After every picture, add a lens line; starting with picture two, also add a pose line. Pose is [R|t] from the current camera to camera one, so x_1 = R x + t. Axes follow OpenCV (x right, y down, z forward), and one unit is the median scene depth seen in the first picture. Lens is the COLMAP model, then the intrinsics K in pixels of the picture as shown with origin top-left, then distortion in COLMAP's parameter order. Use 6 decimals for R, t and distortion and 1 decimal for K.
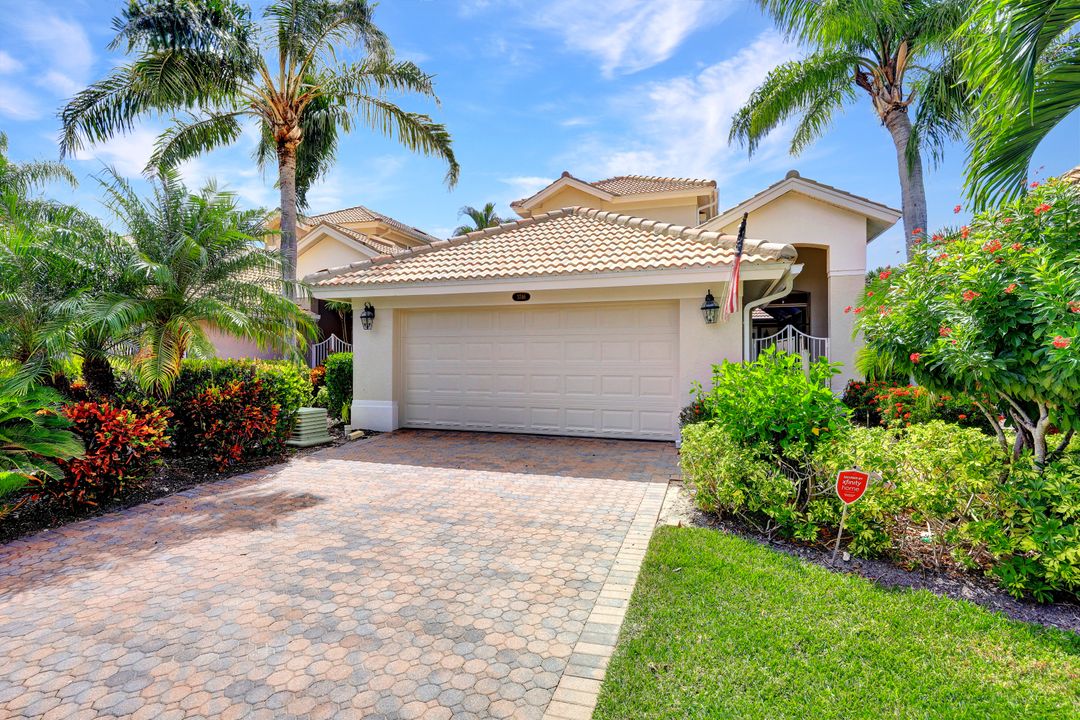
lens RADIAL K [[526.3, 0, 540.0], [0, 526.3, 360.0], [0, 0, 1]] dist [-0.001613, -0.000236]
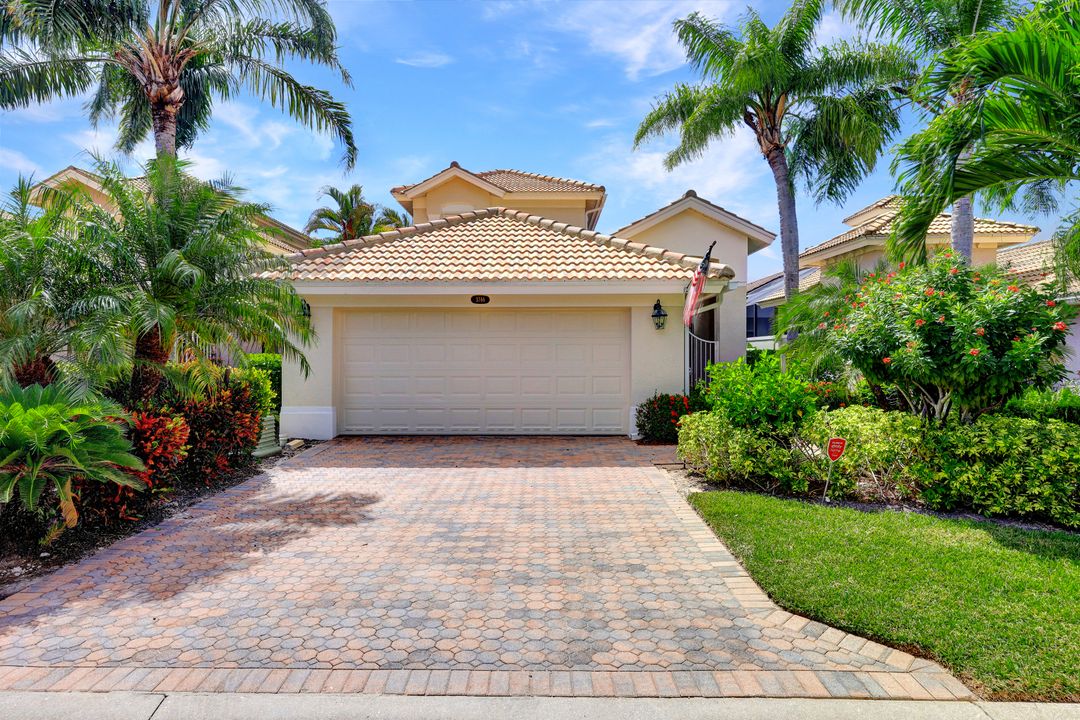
lens RADIAL K [[596.7, 0, 540.0], [0, 596.7, 360.0], [0, 0, 1]] dist [0.000576, -0.000148]
pose [[0.950176, -0.002170, 0.311707, -0.330306], [0.002622, 0.999996, -0.001029, -0.002753], [-0.311703, 0.001795, 0.950178, -0.147480]]
